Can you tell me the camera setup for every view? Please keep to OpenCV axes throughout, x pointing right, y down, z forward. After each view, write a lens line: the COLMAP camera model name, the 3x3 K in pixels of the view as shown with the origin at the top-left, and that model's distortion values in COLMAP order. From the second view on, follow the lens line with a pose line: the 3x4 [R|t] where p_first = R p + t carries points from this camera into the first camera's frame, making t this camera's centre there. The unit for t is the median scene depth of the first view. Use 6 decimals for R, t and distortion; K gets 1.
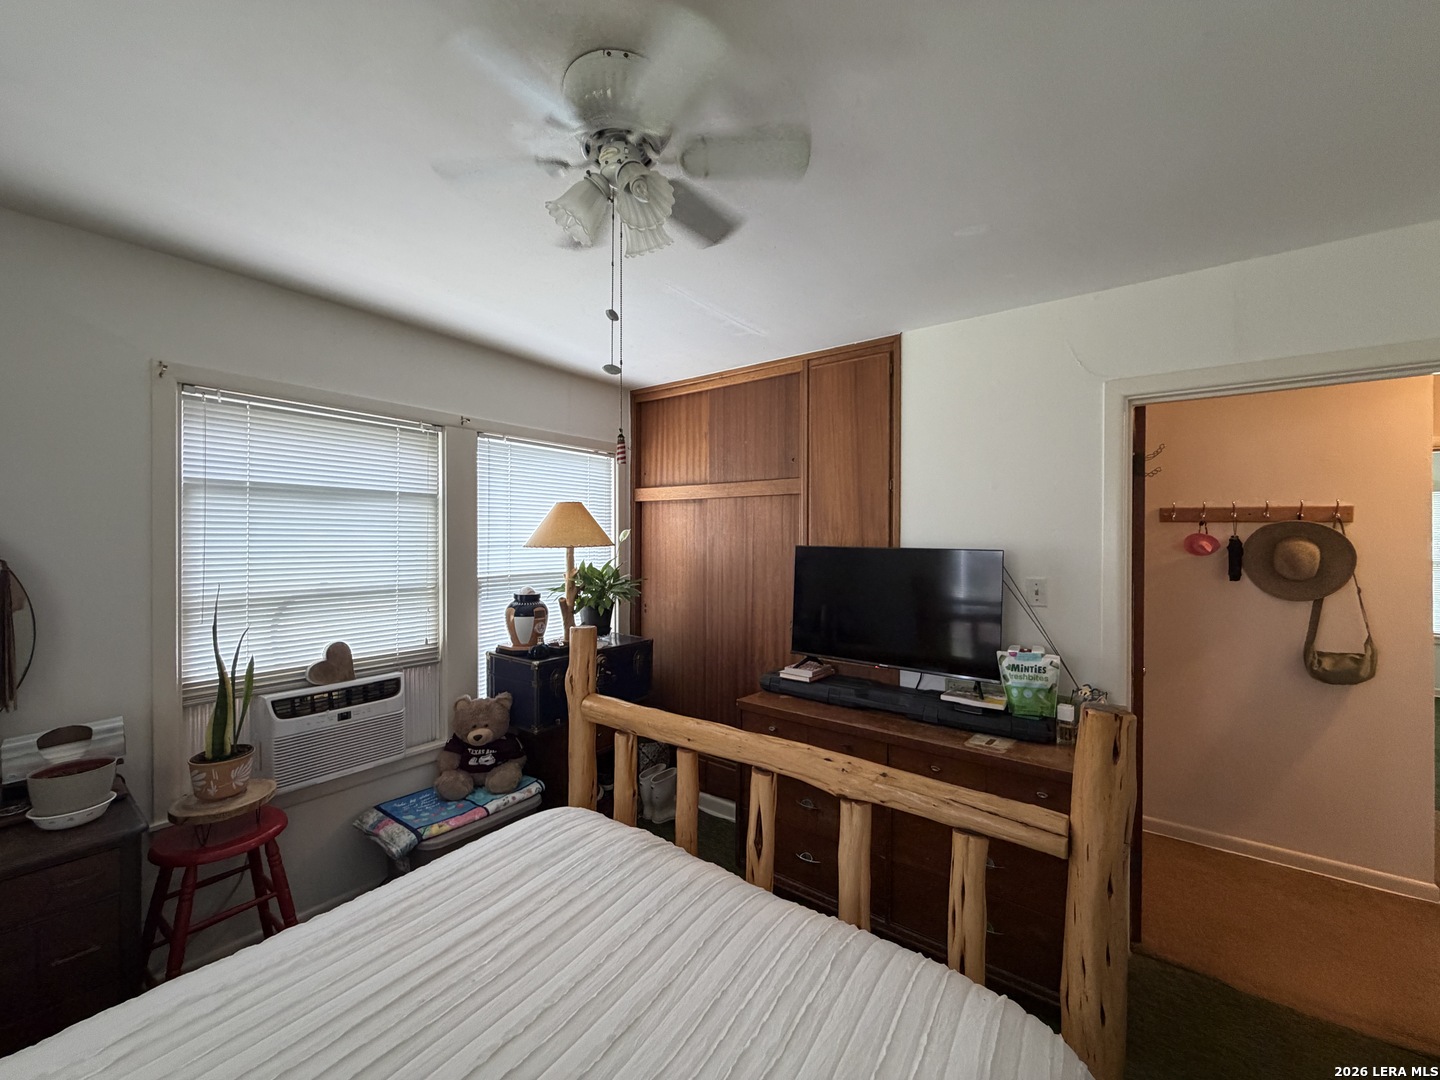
lens RADIAL K [[574.7, 0, 718.5], [0, 574.7, 544.2], [0, 0, 1]] dist [-0.000421, 0.000044]
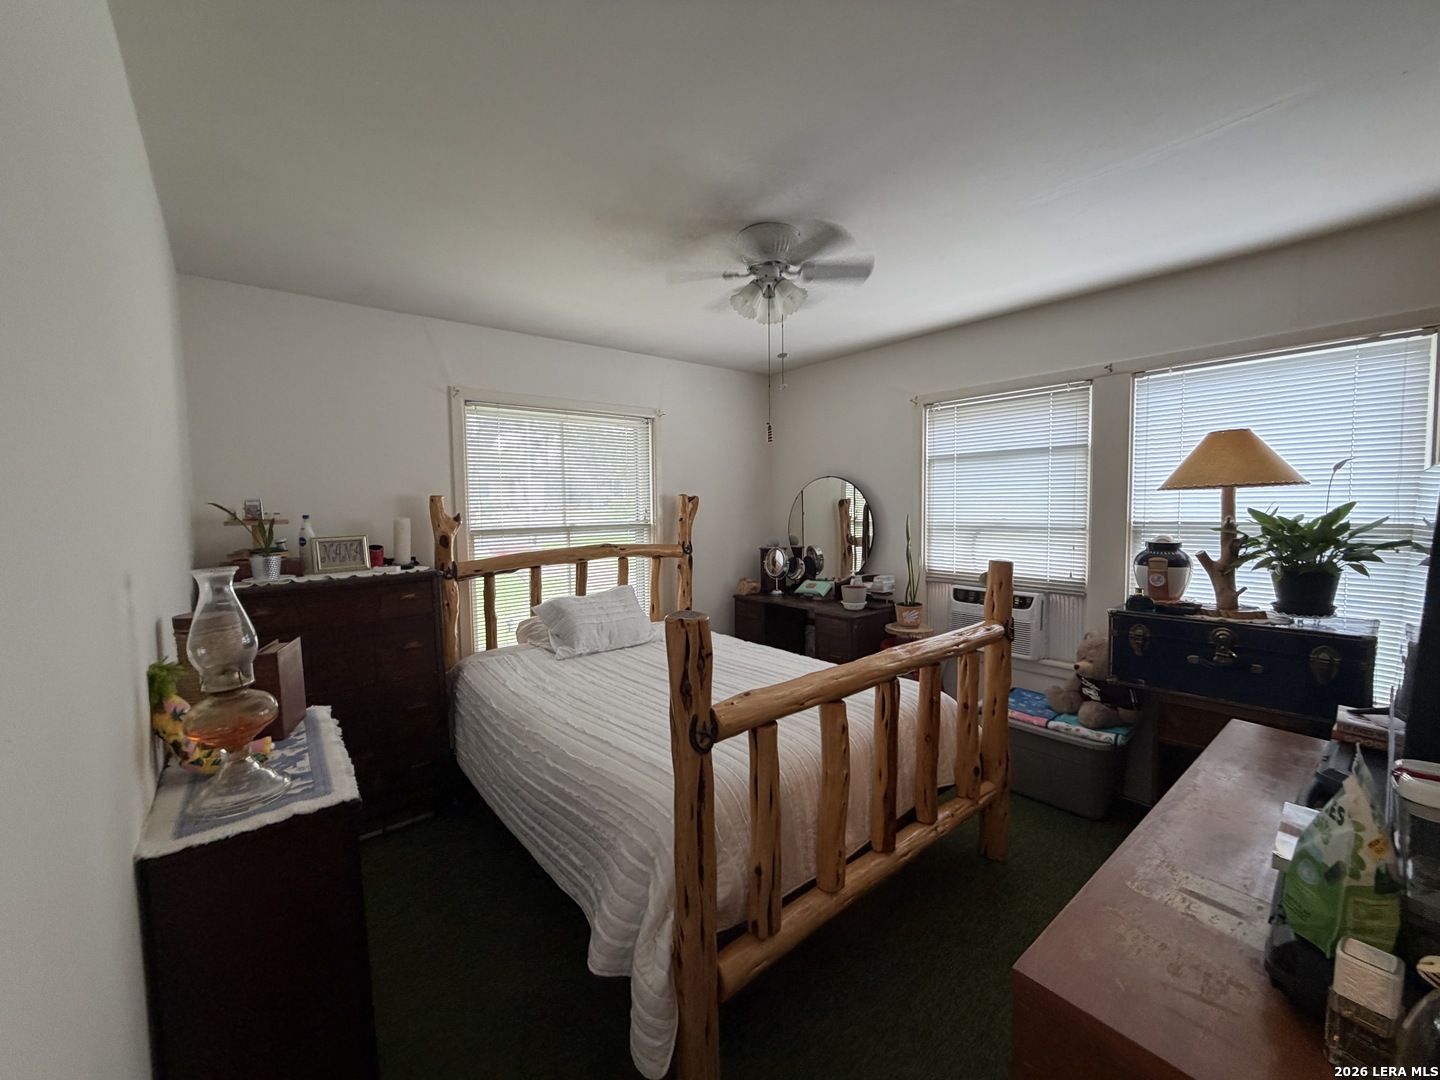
lens RADIAL K [[580.3, 0, 718.2], [0, 580.3, 536.4], [0, 0, 1]] dist [0.000633, 0.000063]
pose [[-0.231328, 0.050446, -0.971567, 0.773725], [0.002930, 0.998686, 0.051157, 0.031944], [0.972871, 0.008987, -0.231172, 0.579935]]
